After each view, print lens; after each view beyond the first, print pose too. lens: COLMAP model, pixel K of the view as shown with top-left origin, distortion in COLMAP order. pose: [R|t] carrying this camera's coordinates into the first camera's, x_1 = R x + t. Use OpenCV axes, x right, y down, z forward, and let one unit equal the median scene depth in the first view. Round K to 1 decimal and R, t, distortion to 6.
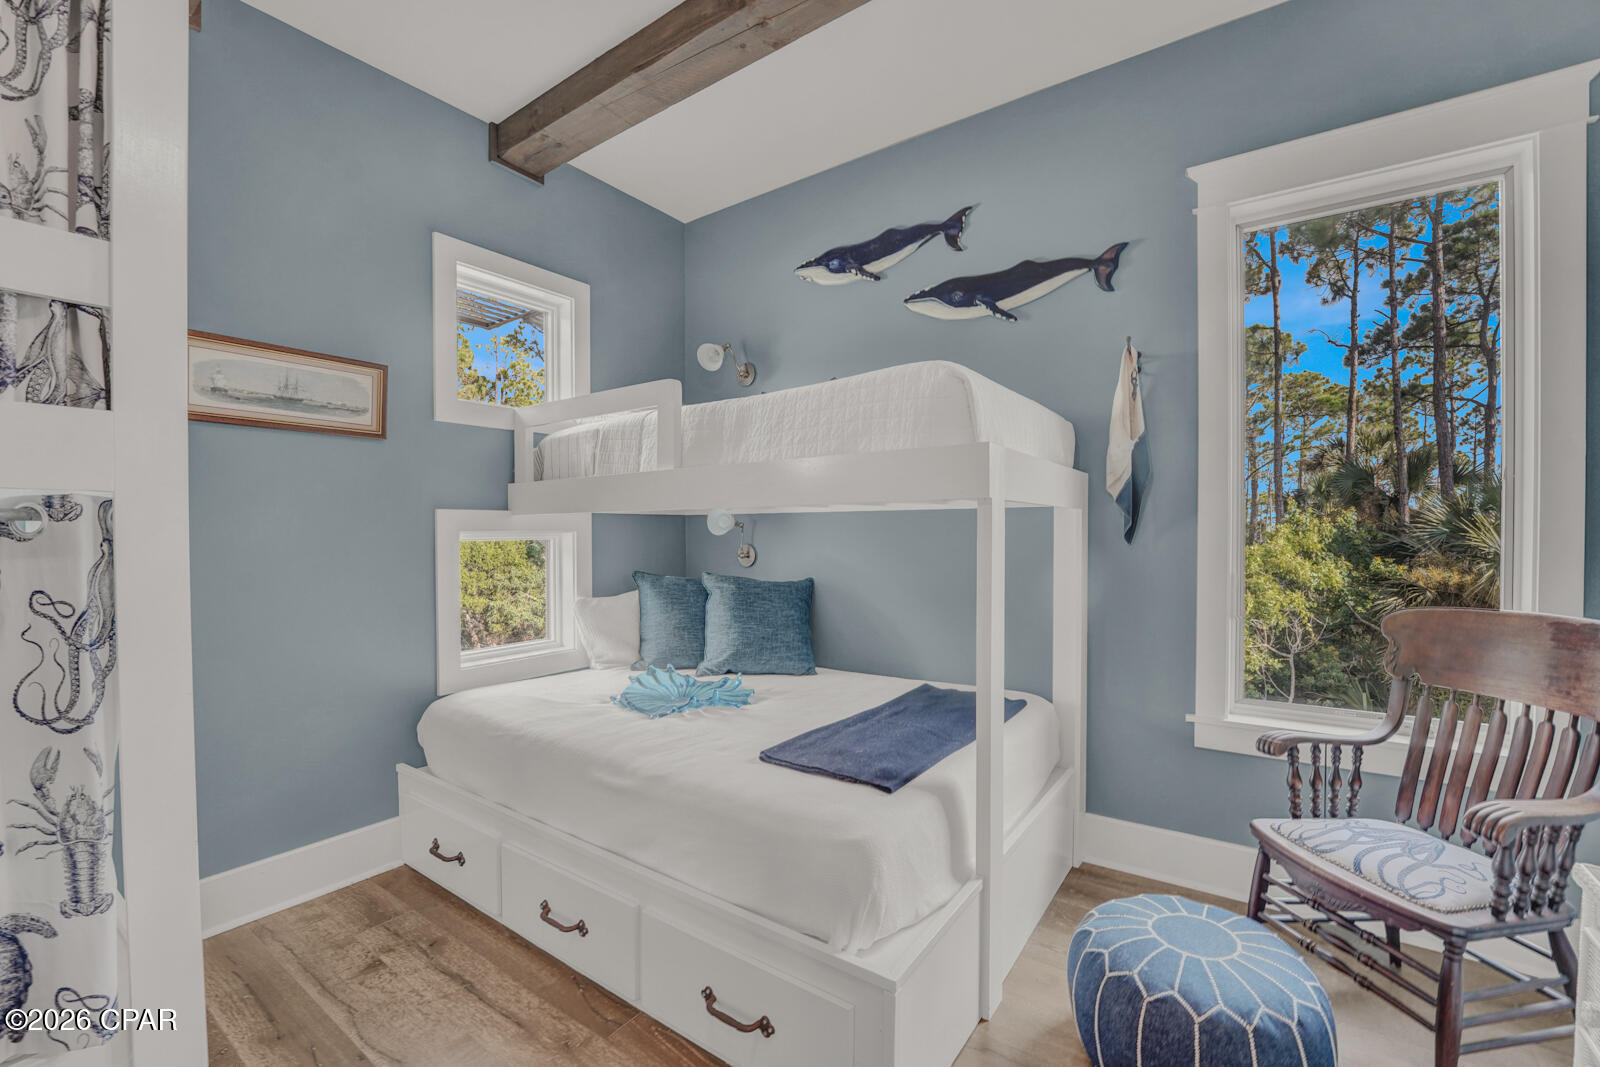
lens RADIAL K [[664.5, 0, 800.8], [0, 664.5, 539.9], [0, 0, 1]] dist [-0.010014, 0.000088]
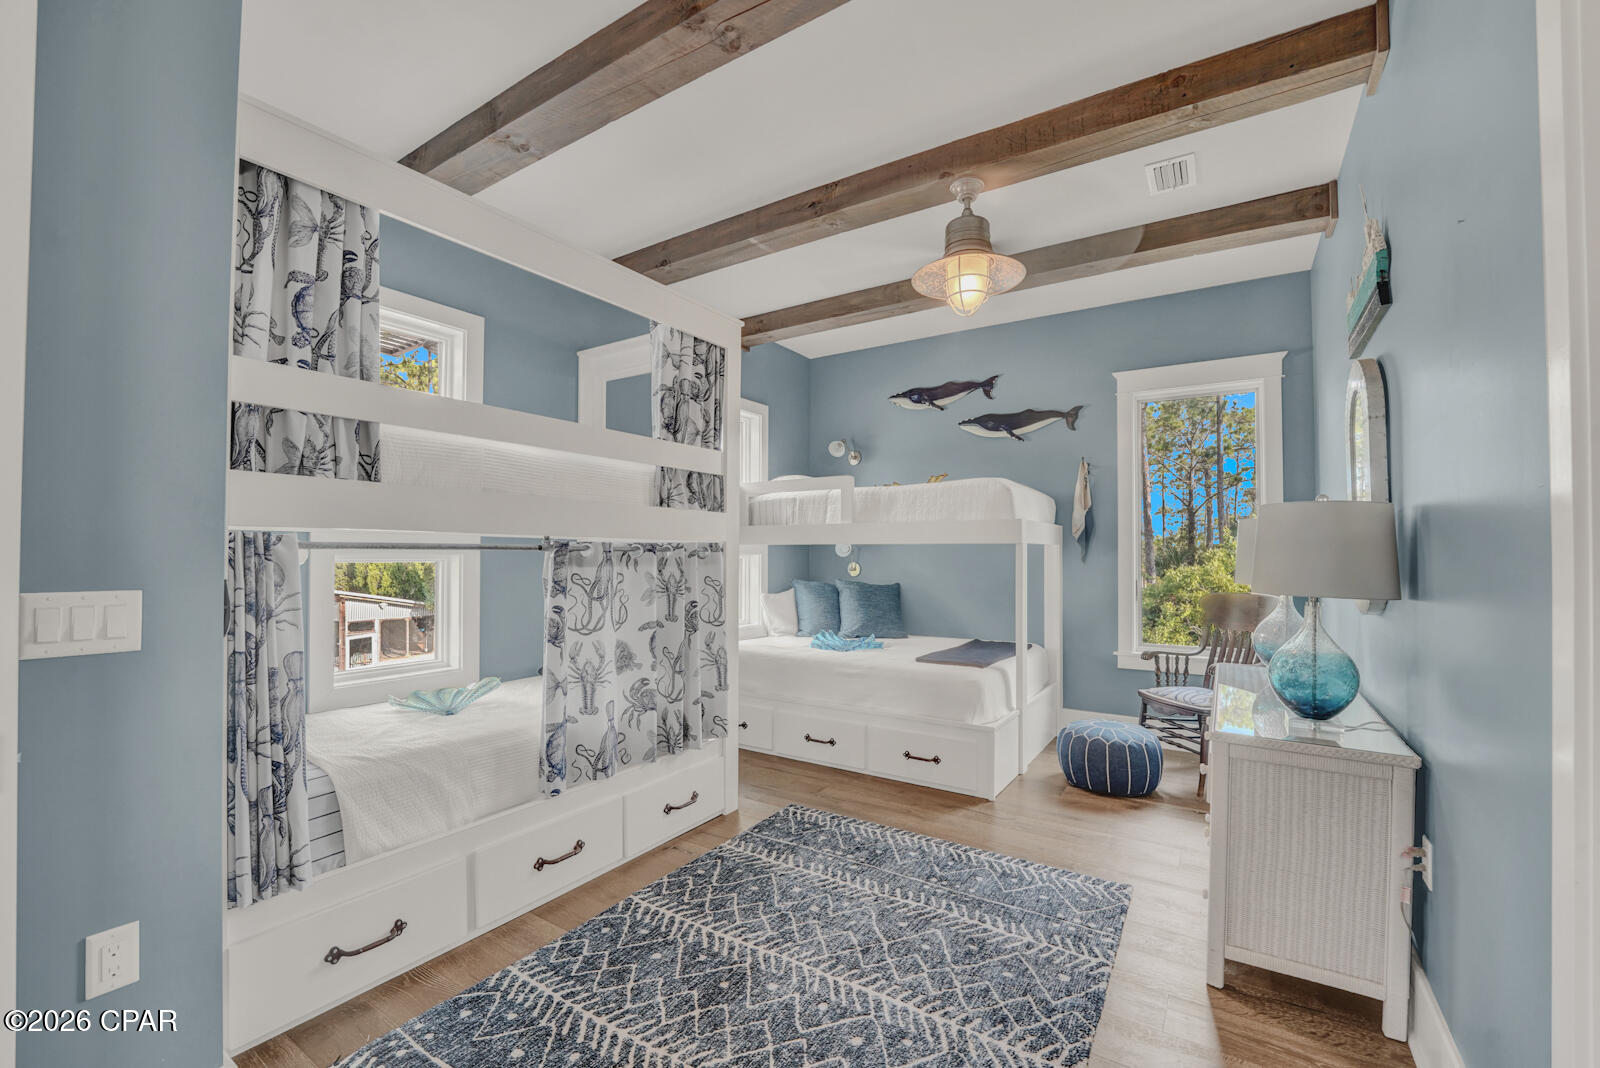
lens RADIAL K [[664.5, 0, 799.0], [0, 664.5, 535.1], [0, 0, 1]] dist [-0.010014, 0.000088]
pose [[0.999347, 0.008277, 0.035161, -0.355073], [-0.007014, 0.999331, -0.035897, -0.000877], [-0.035434, 0.035627, 0.998737, -0.793604]]
